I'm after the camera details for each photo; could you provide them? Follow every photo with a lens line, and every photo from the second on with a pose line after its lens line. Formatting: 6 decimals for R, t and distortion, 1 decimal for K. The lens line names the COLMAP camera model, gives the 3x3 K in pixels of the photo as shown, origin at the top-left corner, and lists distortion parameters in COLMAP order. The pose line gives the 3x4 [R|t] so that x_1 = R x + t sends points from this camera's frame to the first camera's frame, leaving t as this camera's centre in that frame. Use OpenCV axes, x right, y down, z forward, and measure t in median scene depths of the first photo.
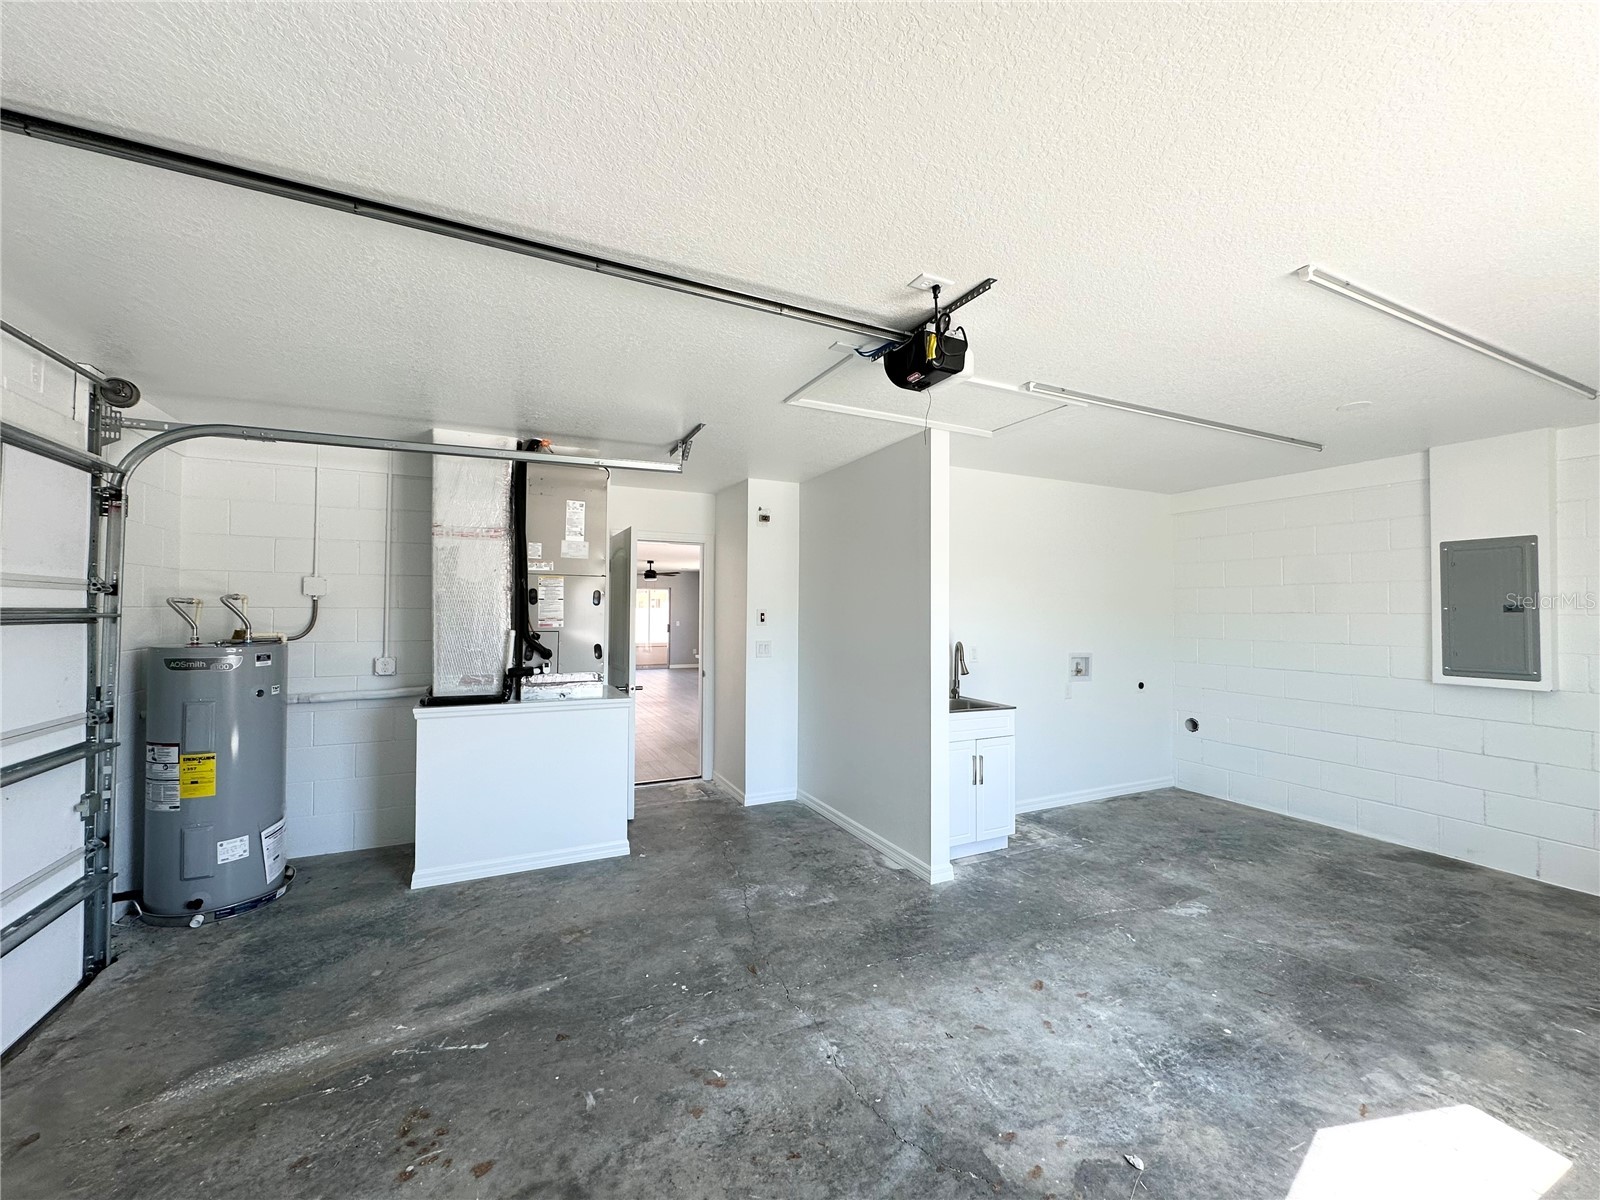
lens RADIAL K [[587.0, 0, 752.7], [0, 587.0, 609.6], [0, 0, 1]] dist [-0.001238, 0.000338]
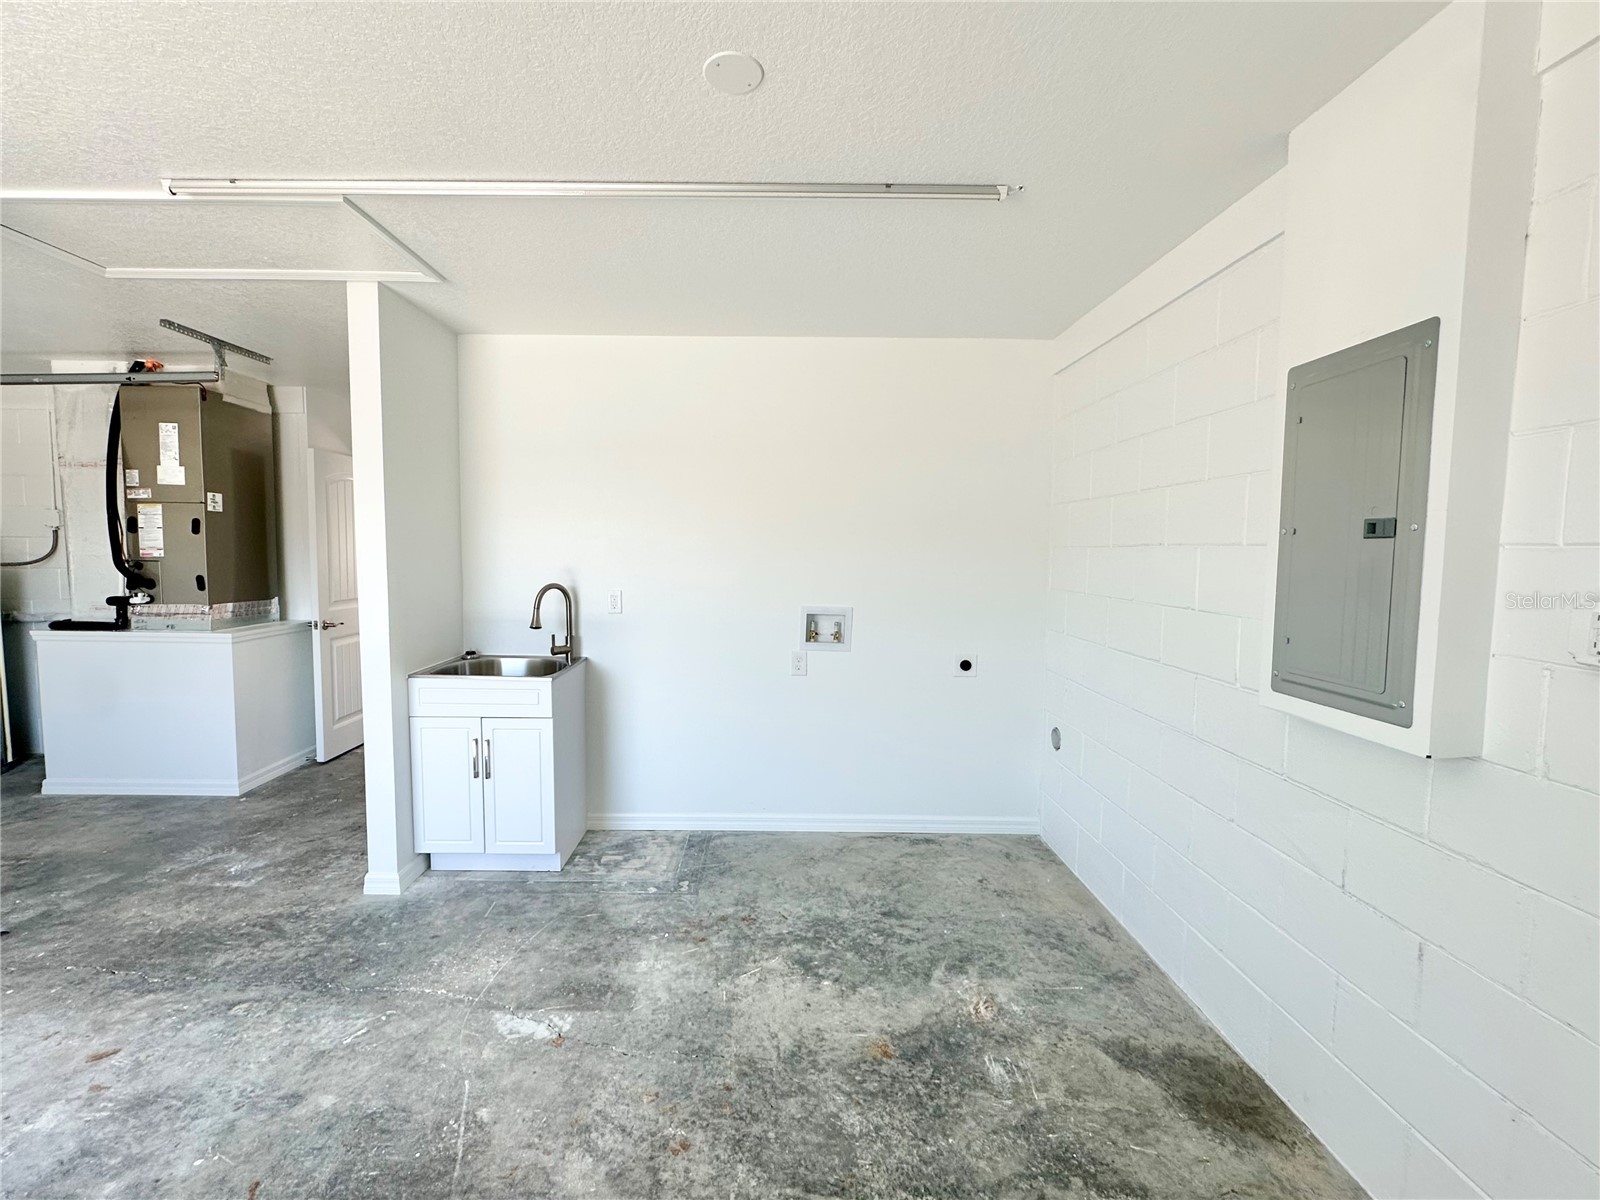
lens RADIAL K [[636.9, 0, 796.7], [0, 636.9, 599.2], [0, 0, 1]] dist [-0.001654, 0.000269]
pose [[0.916986, 0.035859, -0.397304, 1.083554], [-0.004923, 0.996893, 0.078612, 0.012835], [0.398888, -0.070131, 0.914314, 0.464376]]
